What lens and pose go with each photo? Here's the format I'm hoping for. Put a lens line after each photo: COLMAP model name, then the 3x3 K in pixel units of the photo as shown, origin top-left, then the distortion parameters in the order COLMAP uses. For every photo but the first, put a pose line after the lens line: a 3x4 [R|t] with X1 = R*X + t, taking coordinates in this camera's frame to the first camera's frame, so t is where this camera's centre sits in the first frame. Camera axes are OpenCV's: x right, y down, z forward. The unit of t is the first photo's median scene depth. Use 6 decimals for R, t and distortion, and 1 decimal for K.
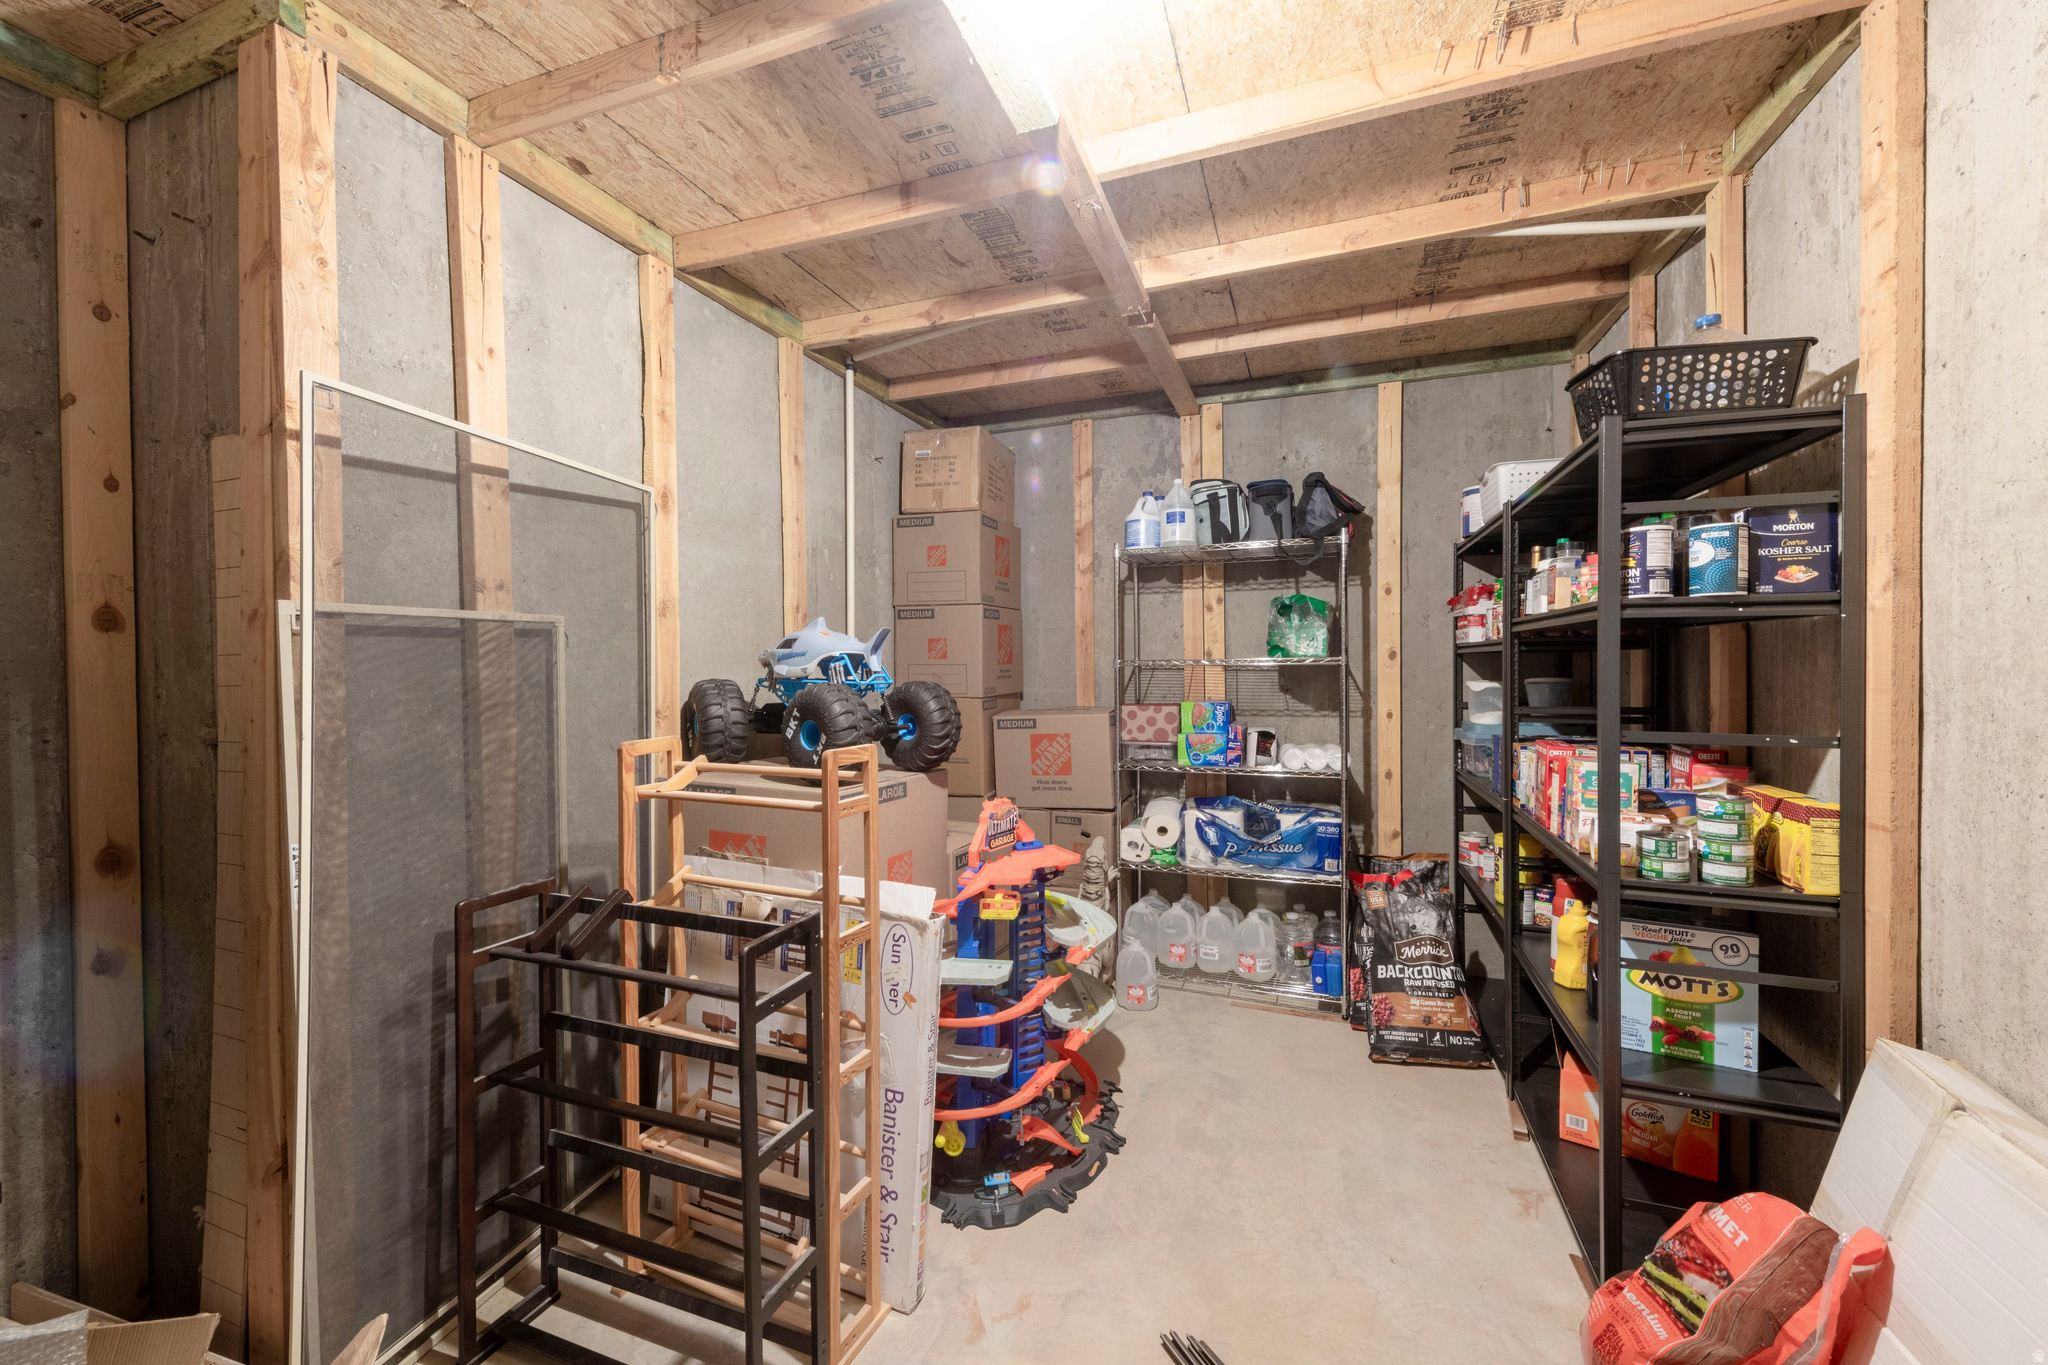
lens RADIAL K [[798.1, 0, 1019.0], [0, 798.1, 674.9], [0, 0, 1]] dist [0.004855, -0.000096]
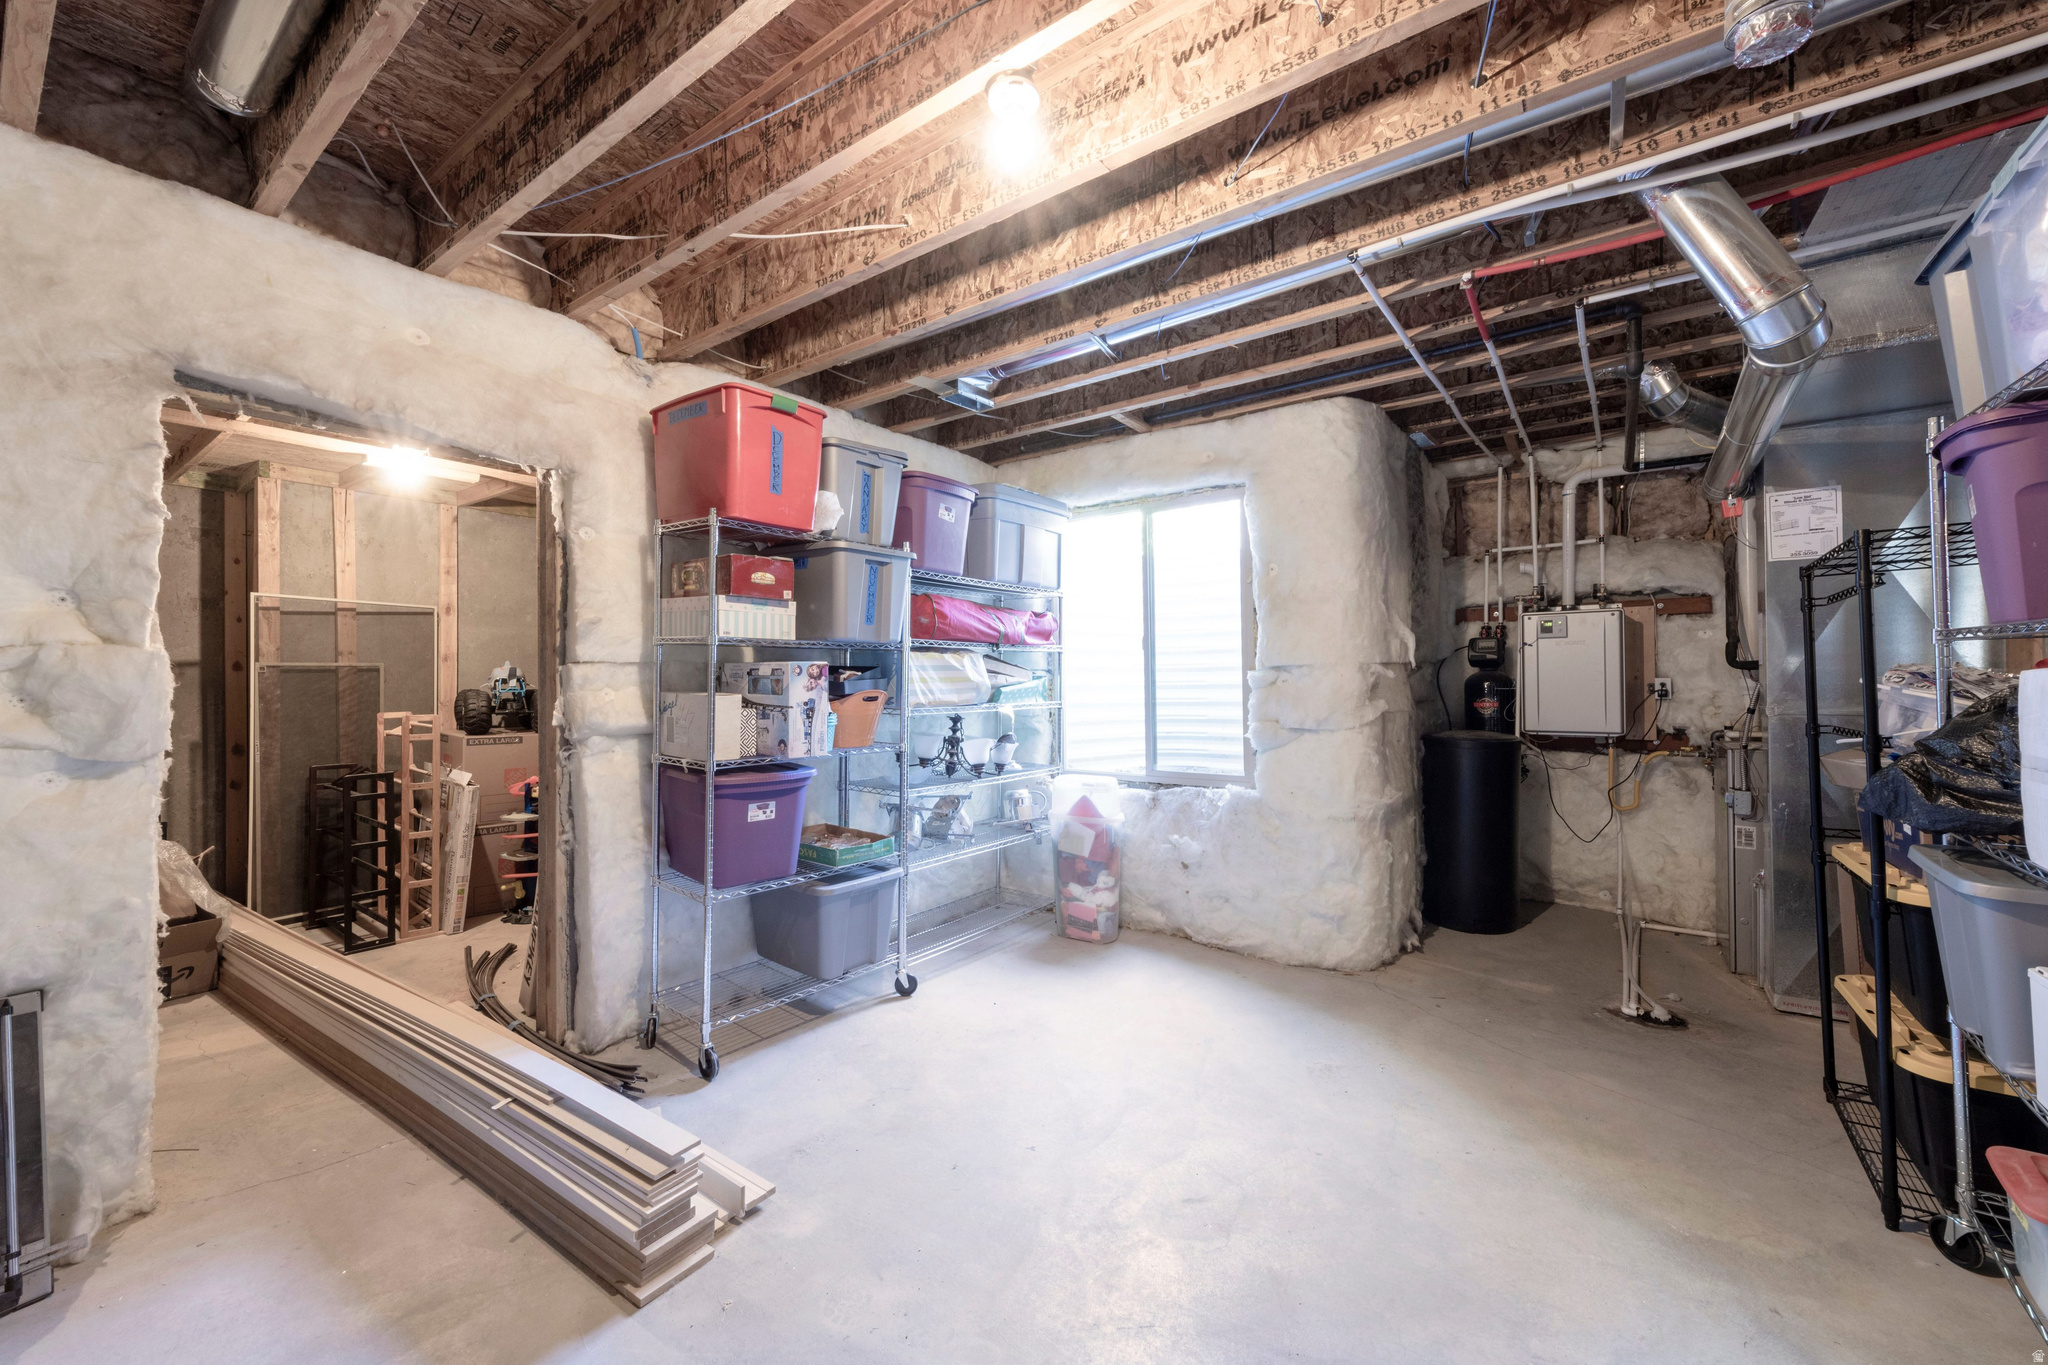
lens RADIAL K [[798.1, 0, 1026.5], [0, 798.1, 674.2], [0, 0, 1]] dist [0.004855, -0.000096]
pose [[0.960219, 0.004712, -0.279209, 2.371201], [-0.005692, 0.999980, -0.002702, -0.050867], [0.279190, 0.004183, 0.960227, -0.966929]]
